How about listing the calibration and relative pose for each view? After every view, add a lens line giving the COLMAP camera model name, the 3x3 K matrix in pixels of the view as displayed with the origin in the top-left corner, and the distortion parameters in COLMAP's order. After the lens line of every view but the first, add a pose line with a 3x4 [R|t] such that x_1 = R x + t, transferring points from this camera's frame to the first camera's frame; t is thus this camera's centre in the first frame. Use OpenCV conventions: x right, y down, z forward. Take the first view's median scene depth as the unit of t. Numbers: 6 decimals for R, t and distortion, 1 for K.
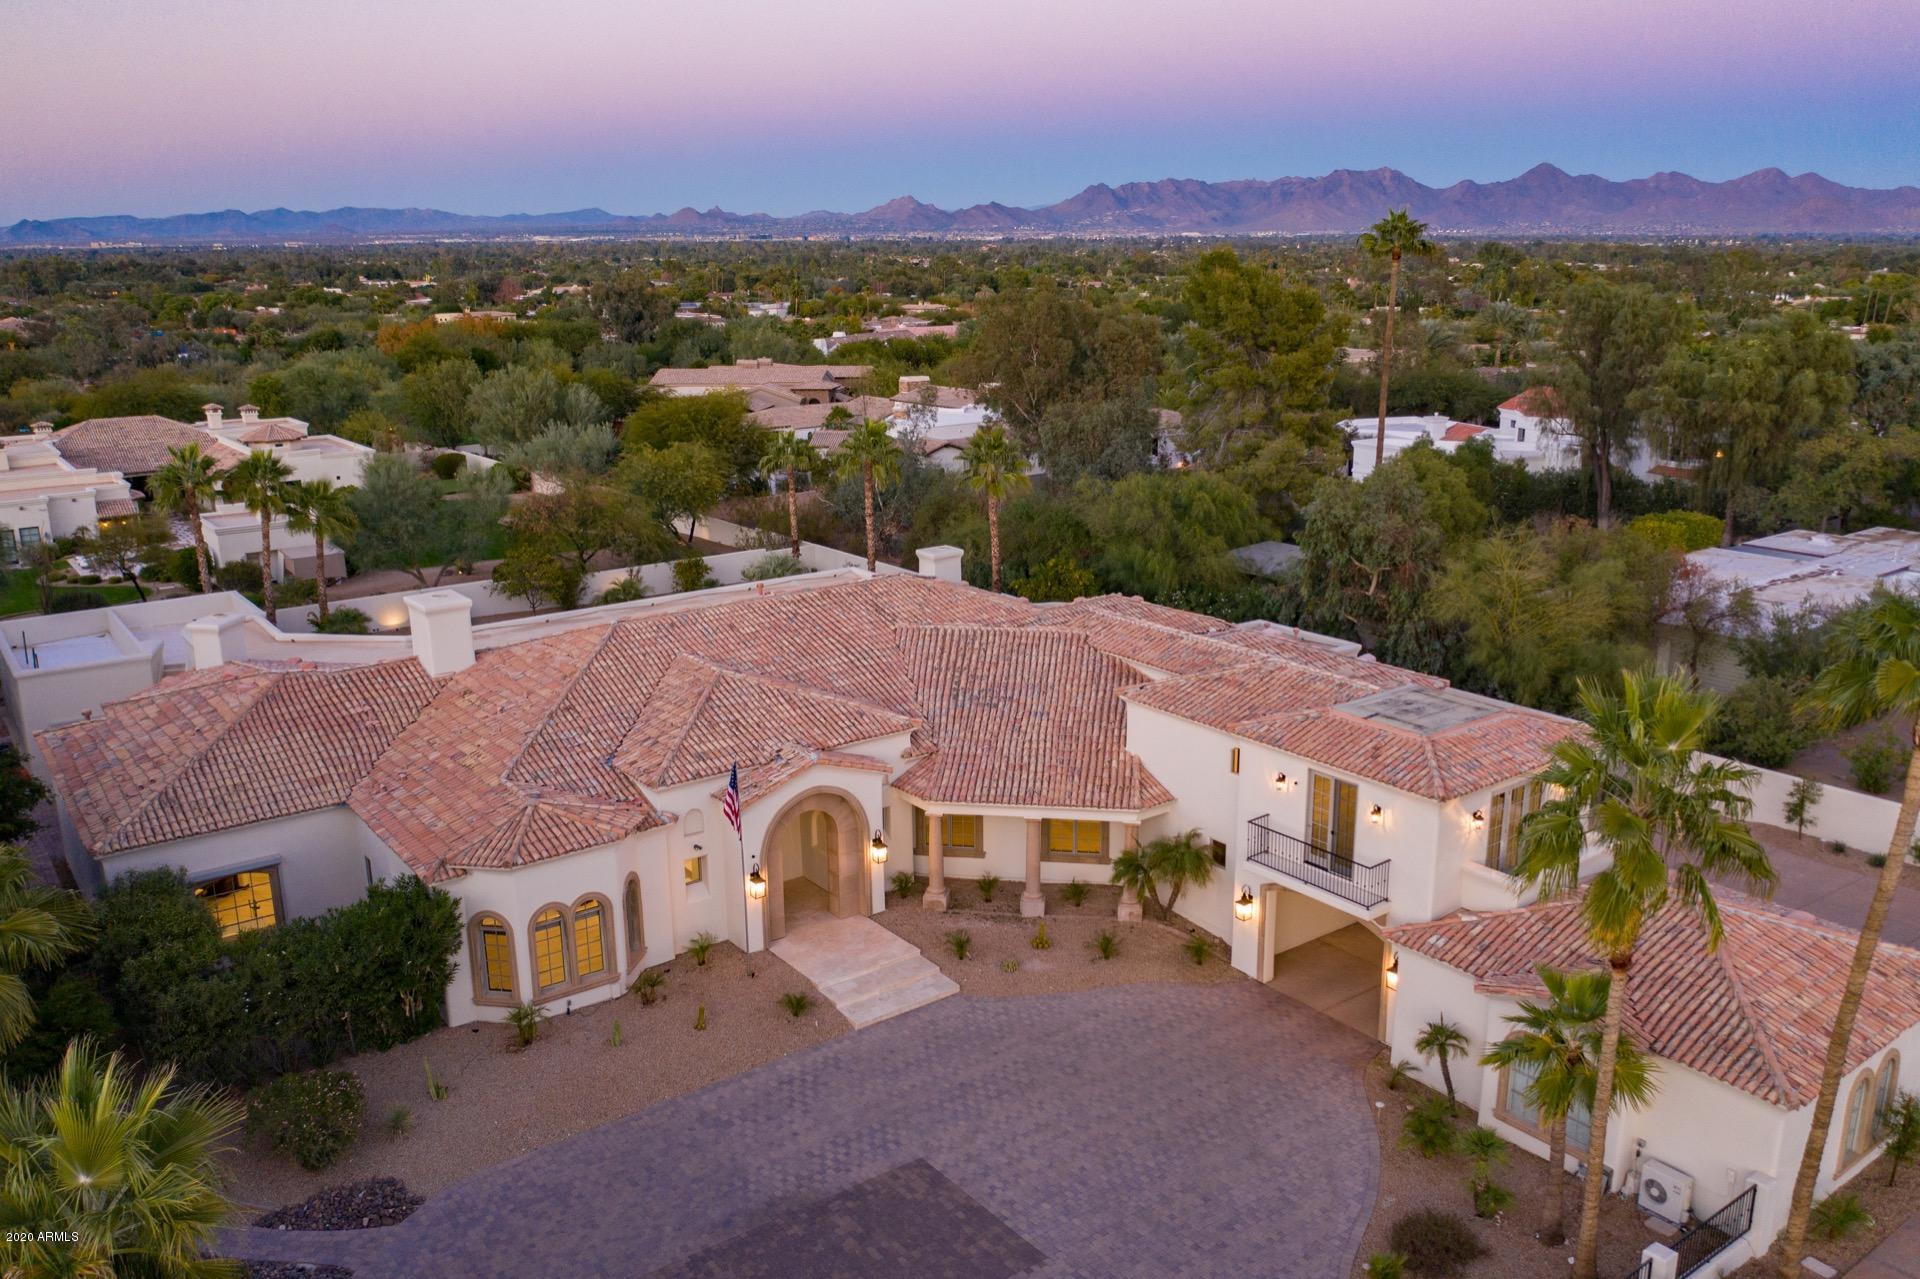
lens RADIAL K [[1527.3, 0, 960.0], [0, 1527.3, 639.5], [0, 0, 1]] dist [-0.031021, 0.012651]
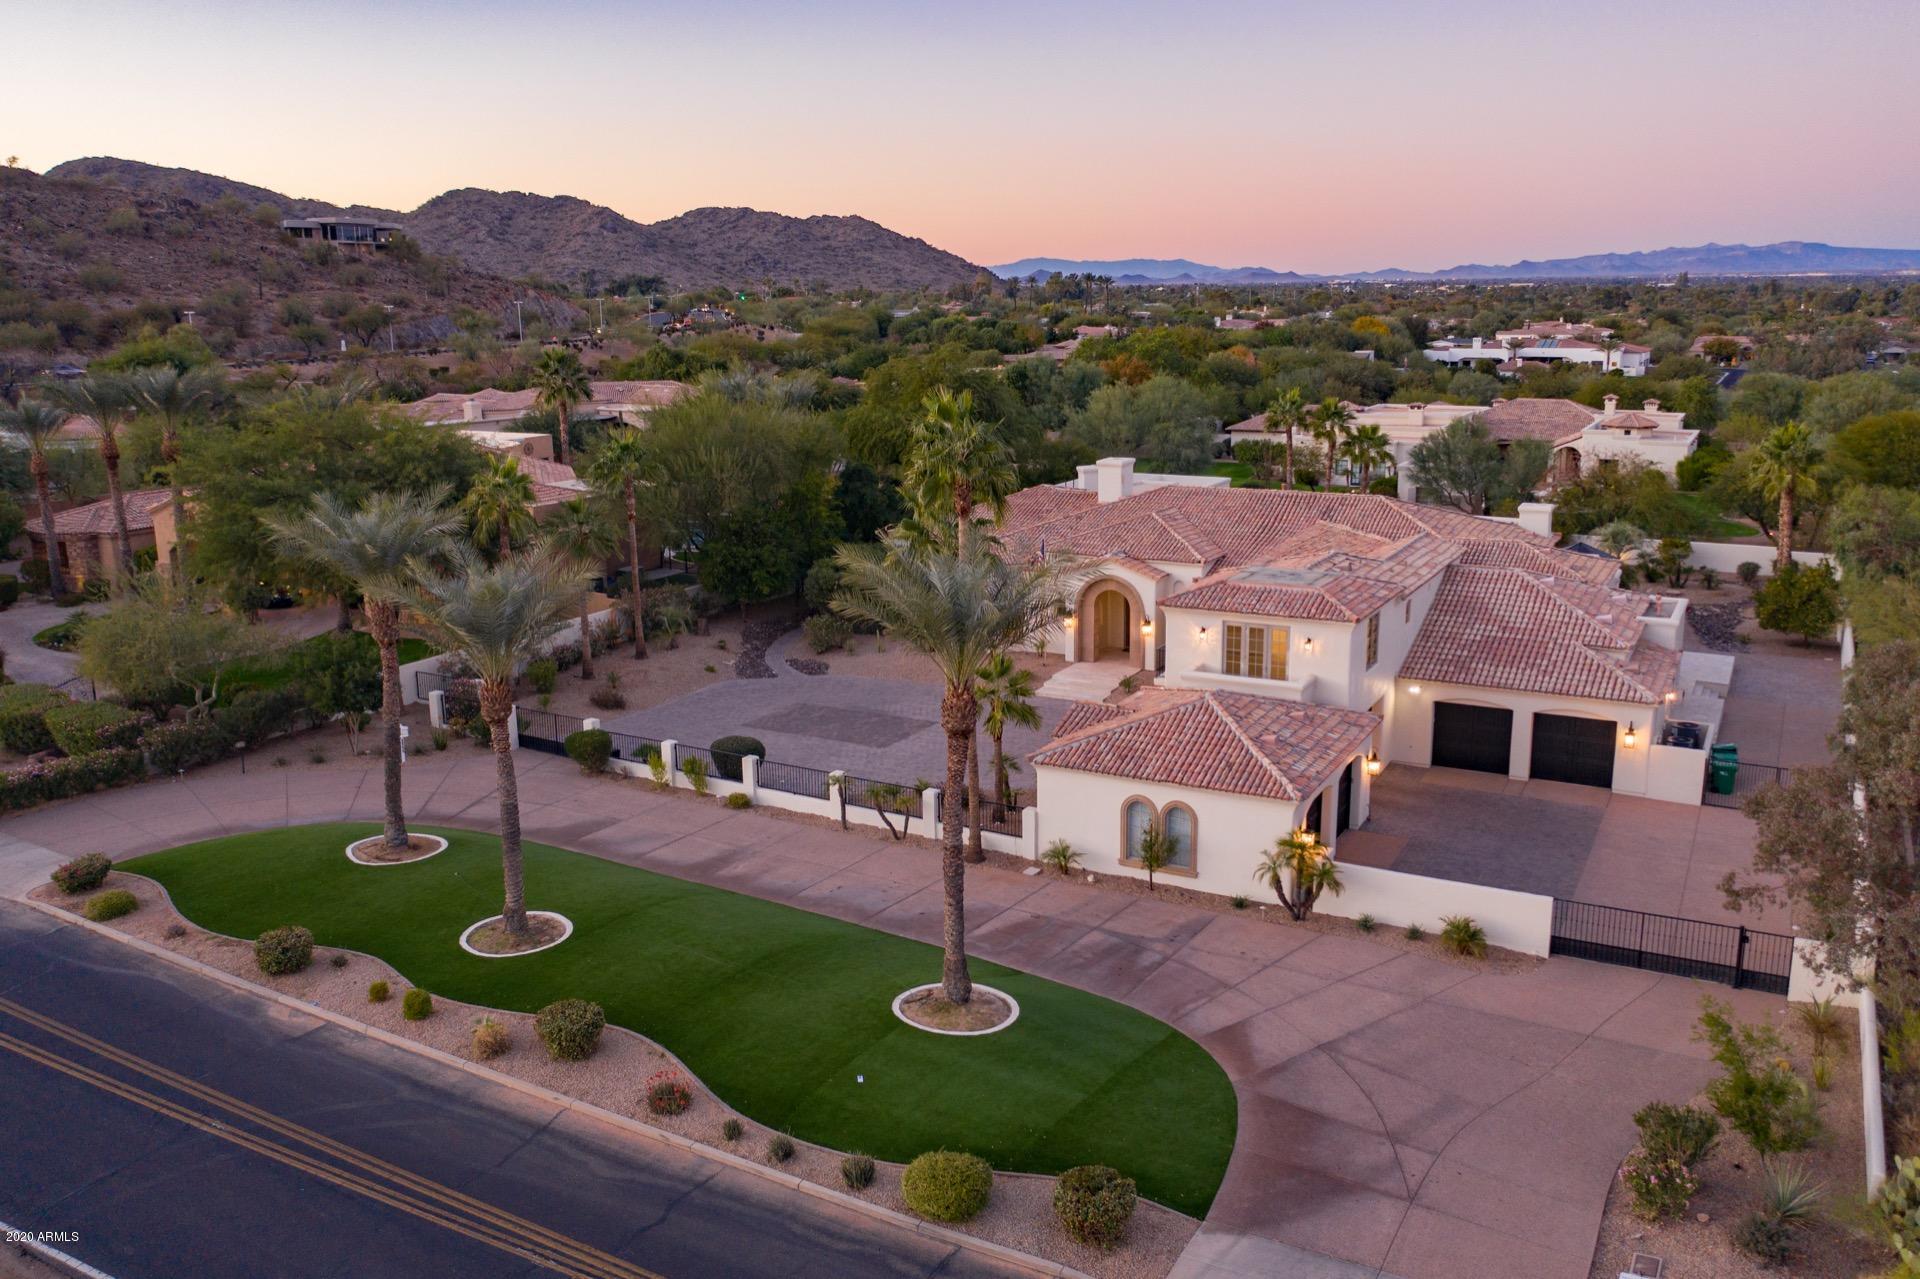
lens RADIAL K [[1527.3, 0, 960.0], [0, 1527.3, 639.5], [0, 0, 1]] dist [-0.031021, 0.012651]
pose [[0.417211, 0.210048, -0.884203, 1.338197], [-0.223537, 0.966752, 0.124182, -0.006178], [0.880889, 0.145842, 0.450293, 0.108858]]
